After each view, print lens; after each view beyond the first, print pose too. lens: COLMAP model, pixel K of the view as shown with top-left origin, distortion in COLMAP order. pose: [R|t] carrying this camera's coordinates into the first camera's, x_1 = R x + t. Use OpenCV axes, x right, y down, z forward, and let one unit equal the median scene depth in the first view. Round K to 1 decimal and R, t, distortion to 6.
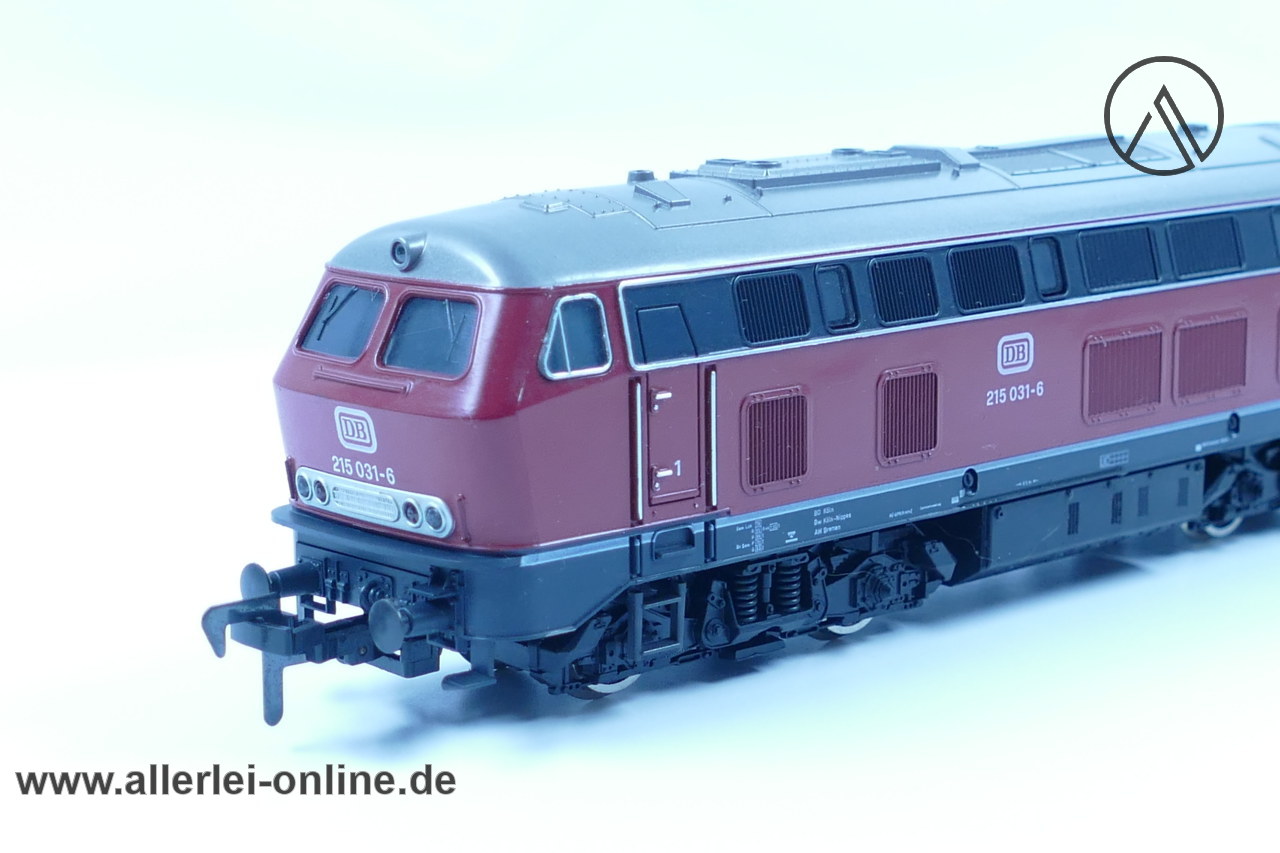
lens RADIAL K [[2739.2, 0, 642.0], [0, 2739.2, 420.1], [0, 0, 1]] dist [-0.052788, 0.000000]
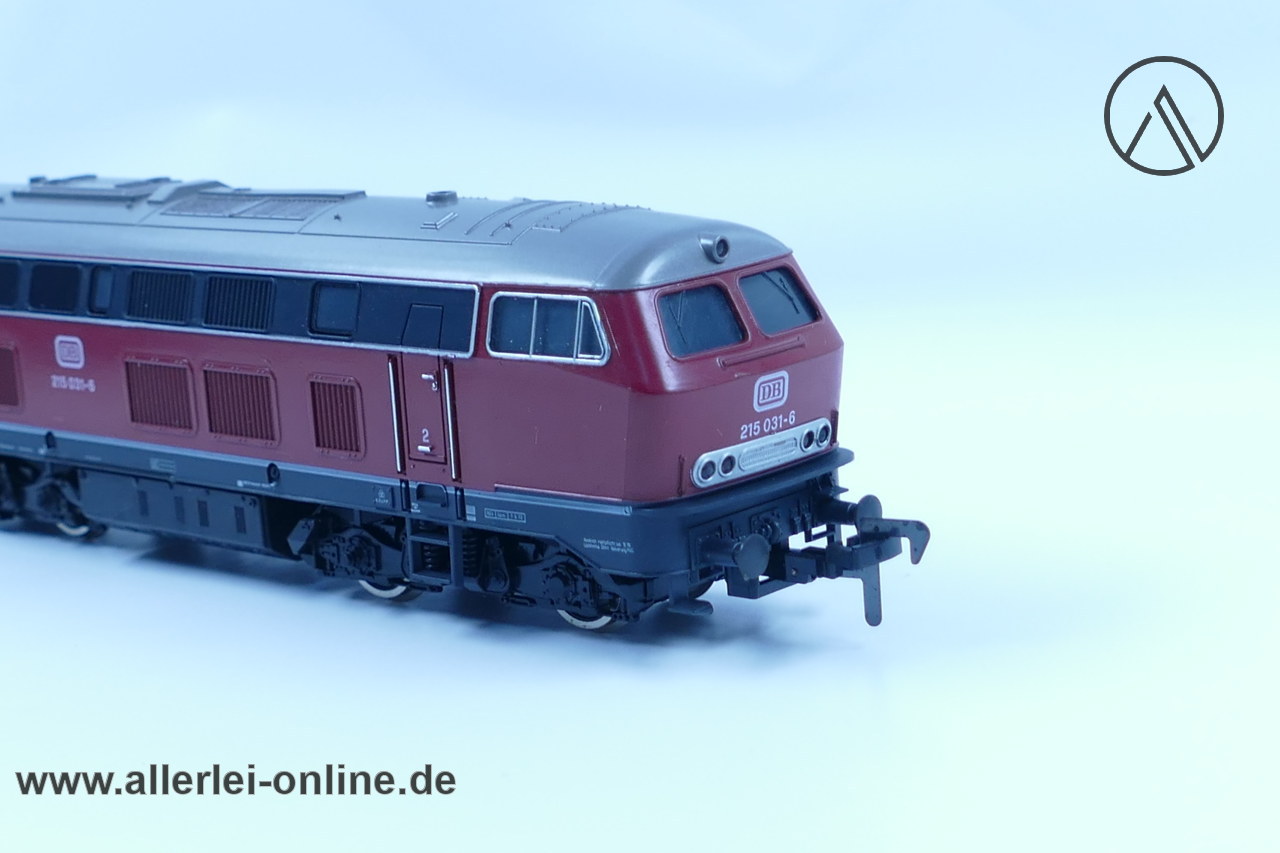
lens RADIAL K [[2739.2, 0, 641.9], [0, 2739.2, 423.1], [0, 0, 1]] dist [-0.052788, 0.000000]
pose [[0.069334, 0.193953, -0.978558, 1.417540], [-0.108482, 0.976567, 0.185872, -0.259525], [0.991678, 0.093269, 0.088750, 1.168595]]
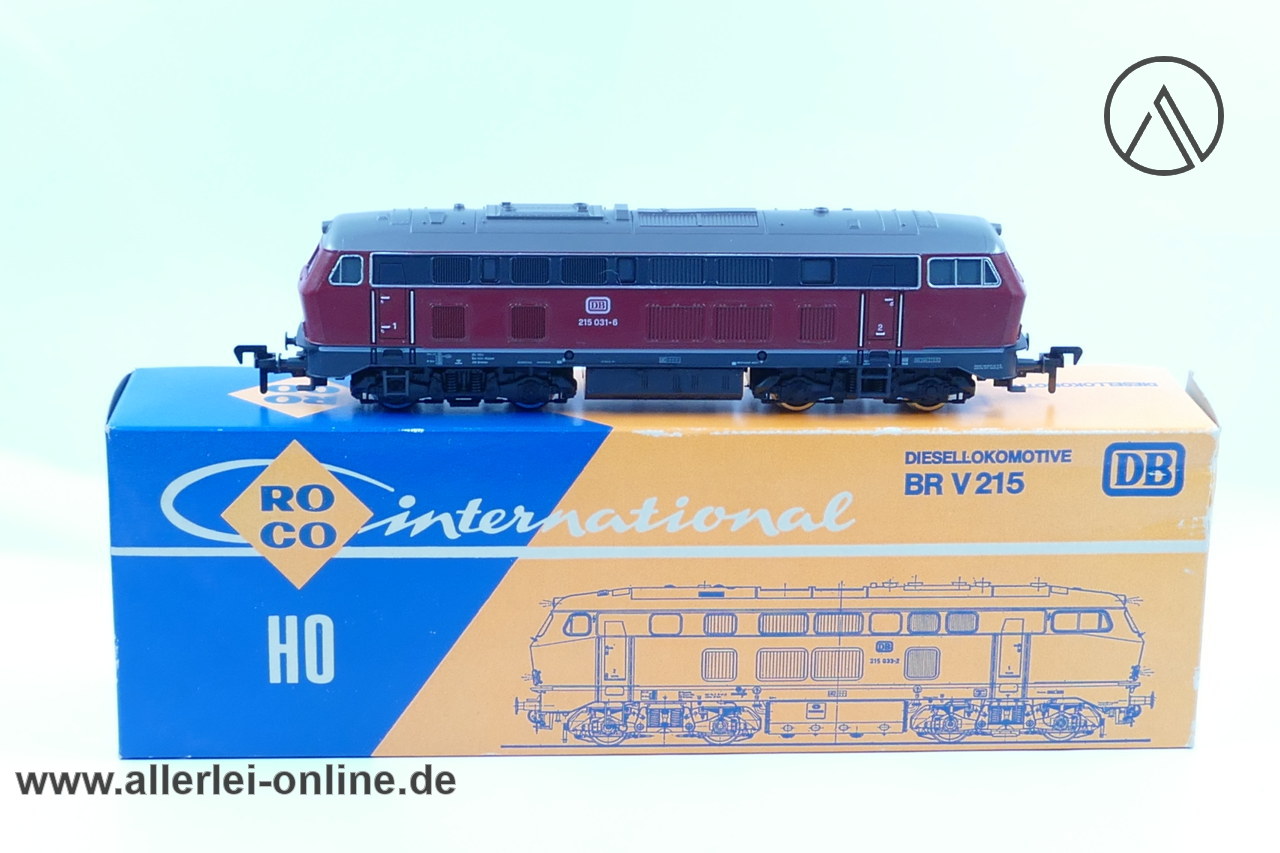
lens RADIAL K [[2739.2, 0, 638.4], [0, 2739.2, 434.4], [0, 0, 1]] dist [-0.052788, 0.000000]
pose [[0.767150, 0.201160, -0.609111, 1.615008], [-0.136210, 0.978987, 0.151762, -0.276841], [0.626840, -0.033457, 0.778429, -0.794189]]
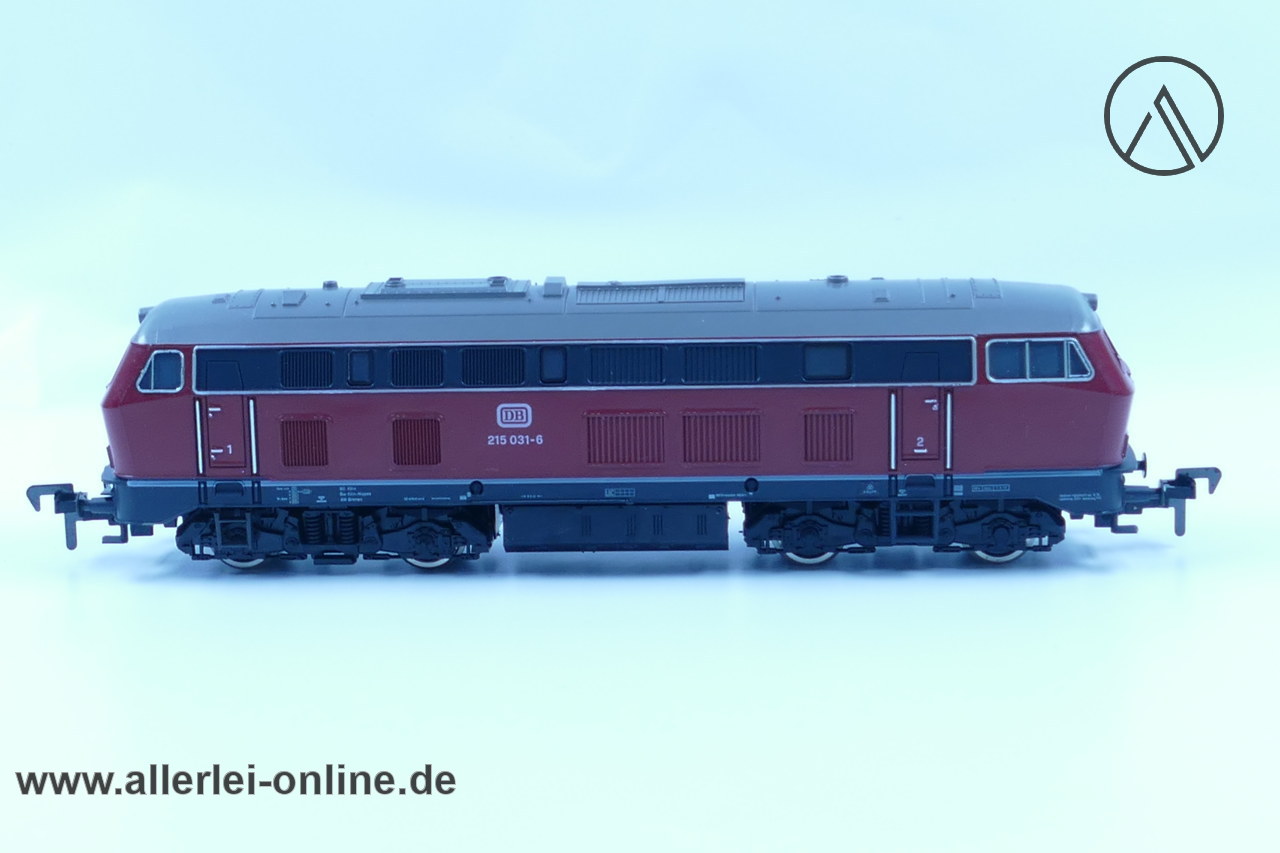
lens RADIAL K [[2739.2, 0, 638.6], [0, 2739.2, 427.8], [0, 0, 1]] dist [-0.052788, 0.000000]
pose [[0.706274, 0.138950, -0.694168, 1.338588], [-0.111770, 0.990137, 0.084474, -0.165225], [0.699059, 0.017926, 0.714839, -0.115105]]
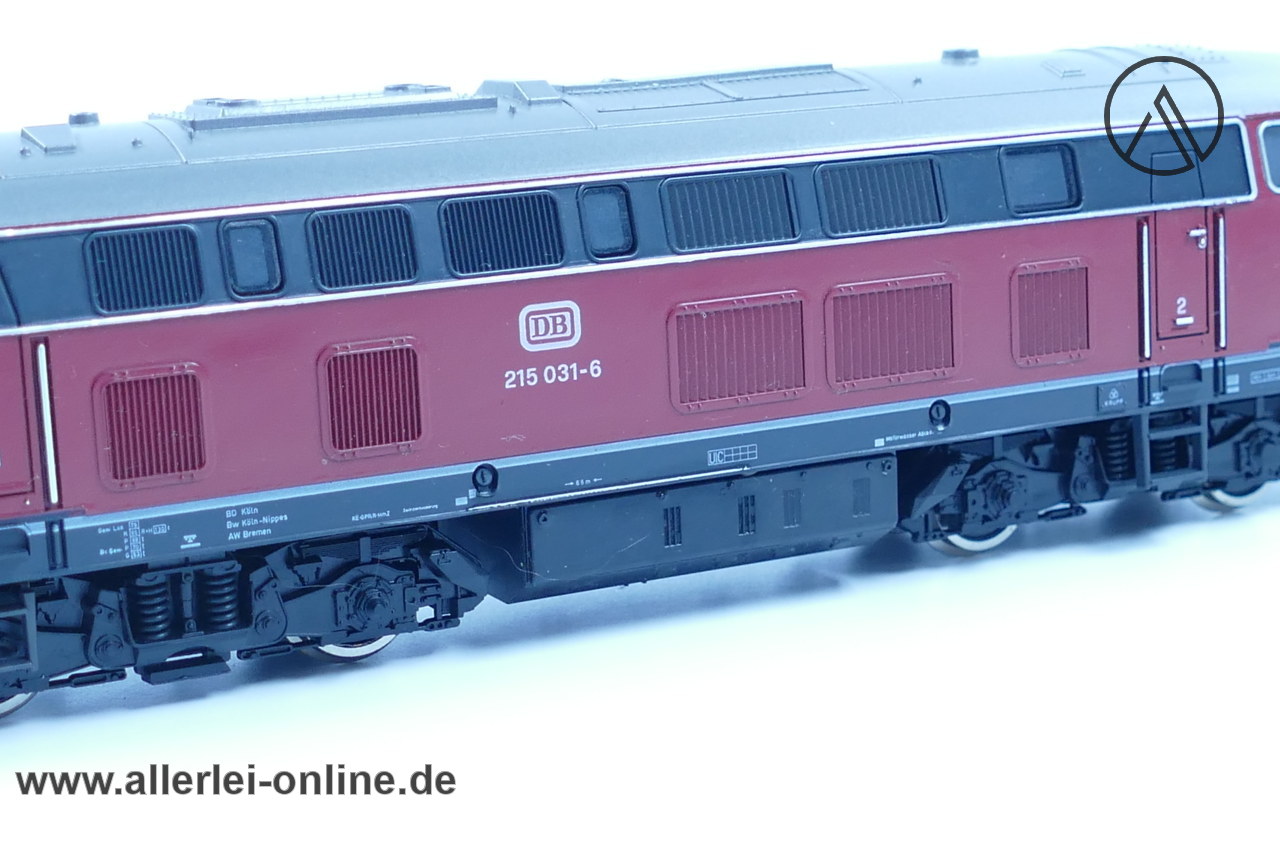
lens RADIAL K [[2739.2, 0, 637.5], [0, 2739.2, 424.8], [0, 0, 1]] dist [-0.052788, 0.000000]
pose [[0.963128, 0.012595, -0.268747, 0.390190], [-0.010017, 0.999890, 0.010961, -0.003784], [0.268855, -0.007865, 0.963148, 0.210650]]
